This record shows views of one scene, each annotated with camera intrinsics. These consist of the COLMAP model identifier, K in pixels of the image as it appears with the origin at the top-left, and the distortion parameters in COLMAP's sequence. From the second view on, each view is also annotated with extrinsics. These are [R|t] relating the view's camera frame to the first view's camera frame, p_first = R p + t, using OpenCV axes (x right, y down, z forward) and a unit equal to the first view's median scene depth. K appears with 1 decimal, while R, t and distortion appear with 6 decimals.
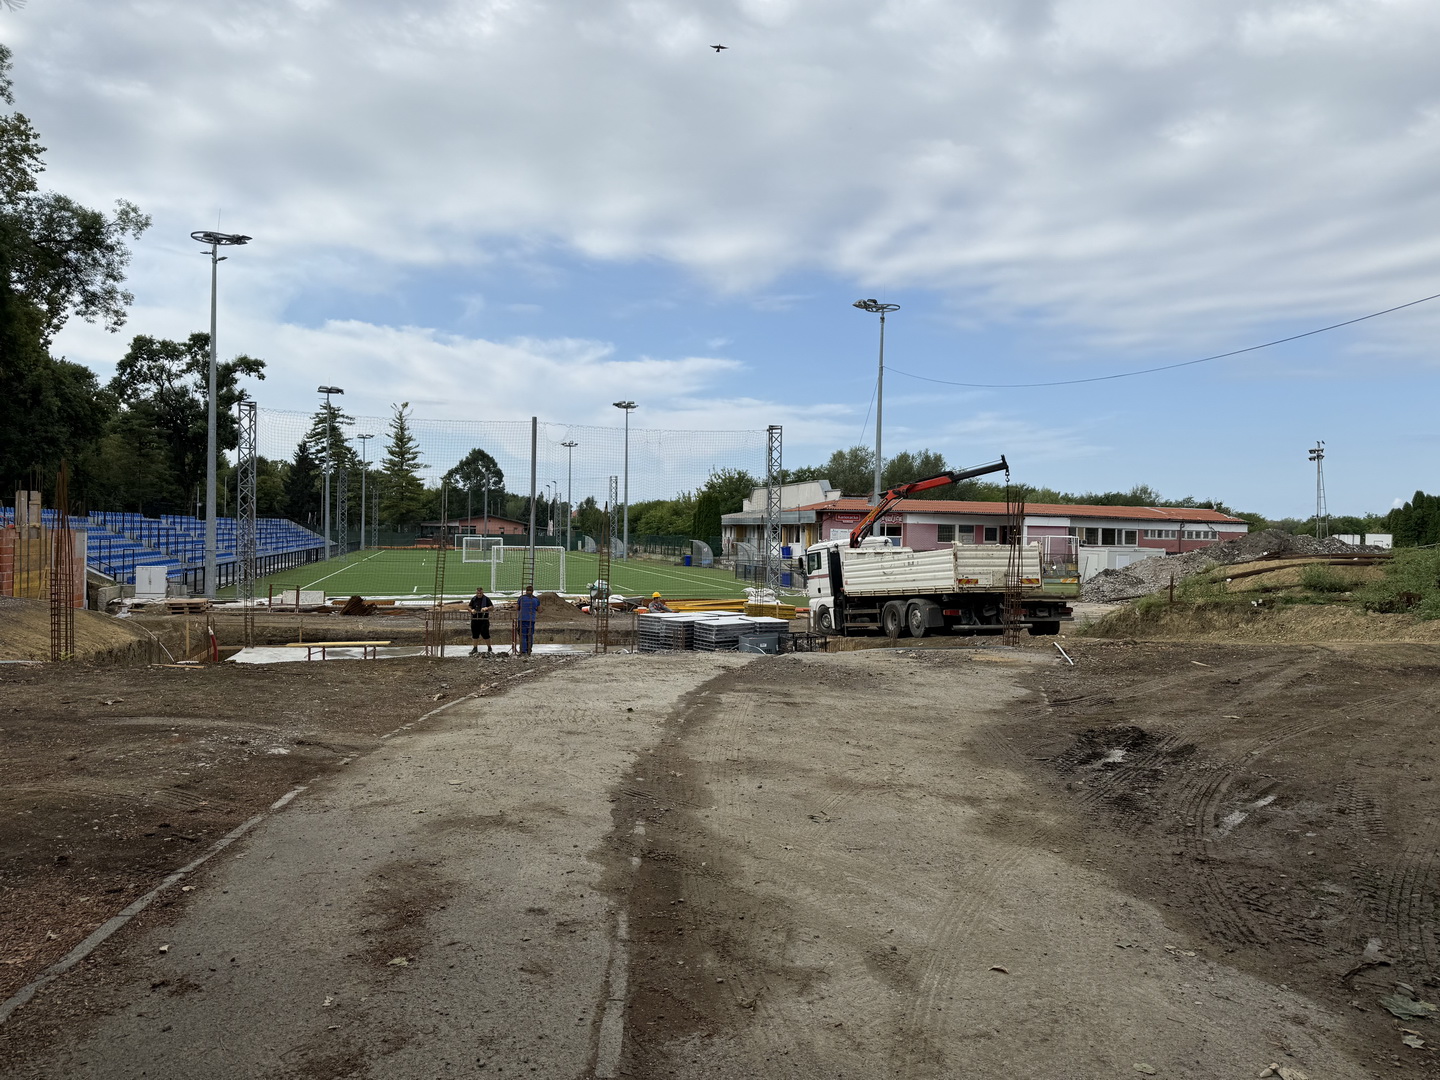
lens RADIAL K [[1032.8, 0, 767.7], [0, 1032.8, 542.5], [0, 0, 1]] dist [-0.001174, -0.009821]
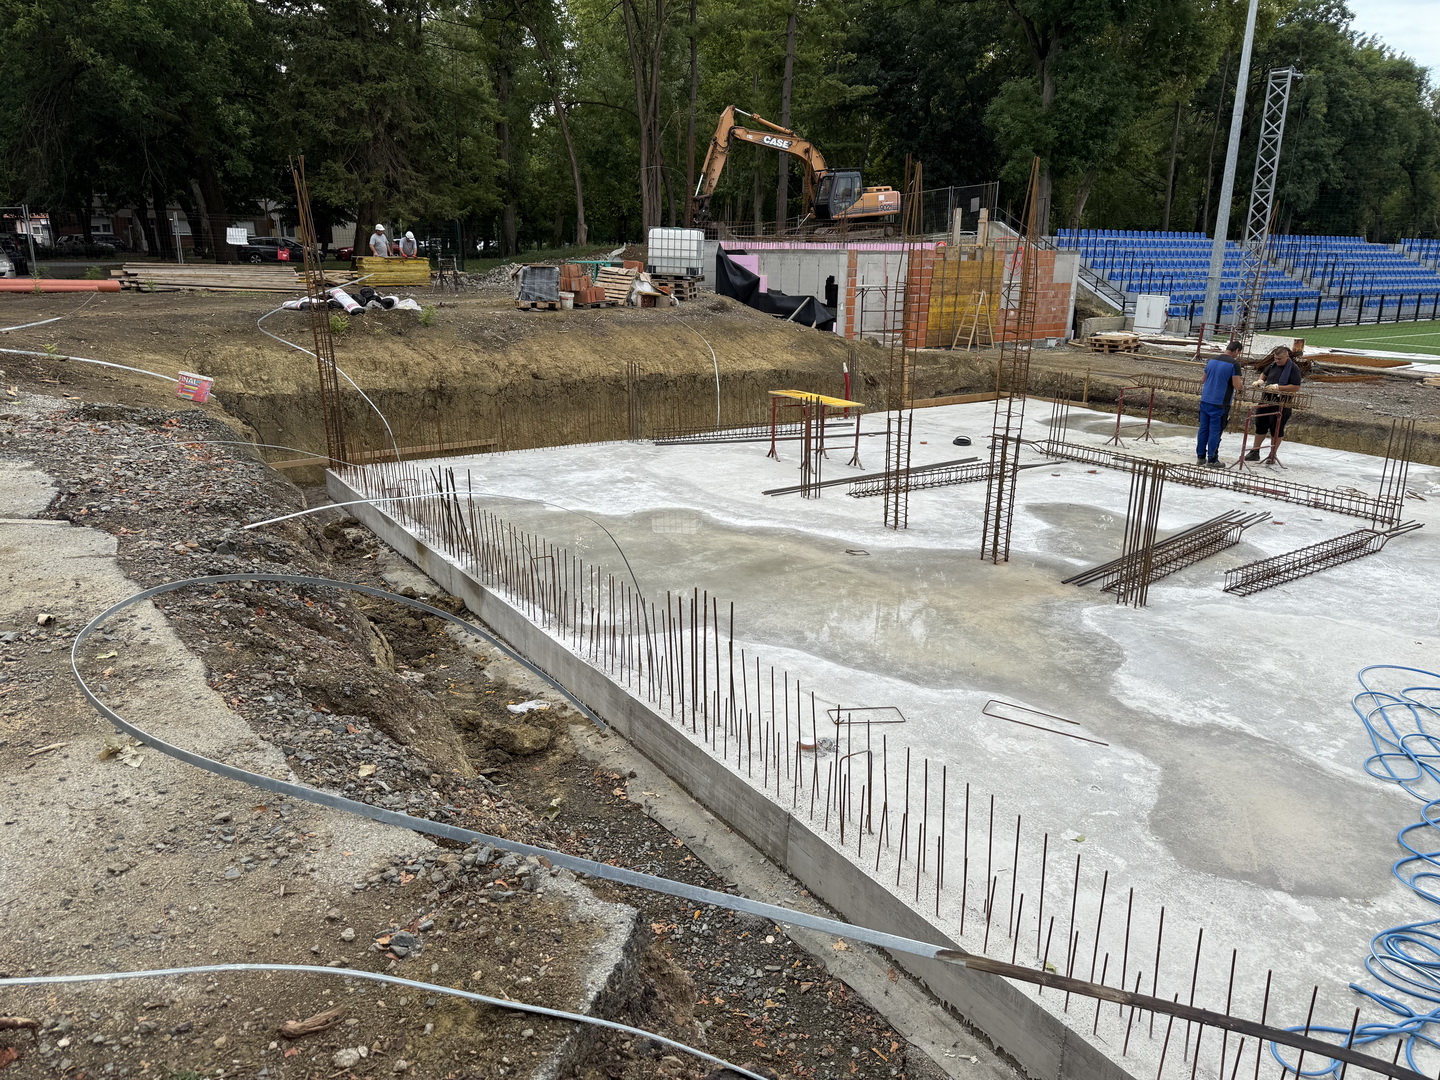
lens RADIAL K [[1012.2, 0, 724.2], [0, 1012.2, 564.8], [0, 0, 1]] dist [0.105466, -0.158691]
pose [[0.277177, 0.274214, -0.920858, 0.110682], [-0.016773, 0.959645, 0.280715, 0.002609], [0.960673, -0.062362, 0.270590, 0.288336]]
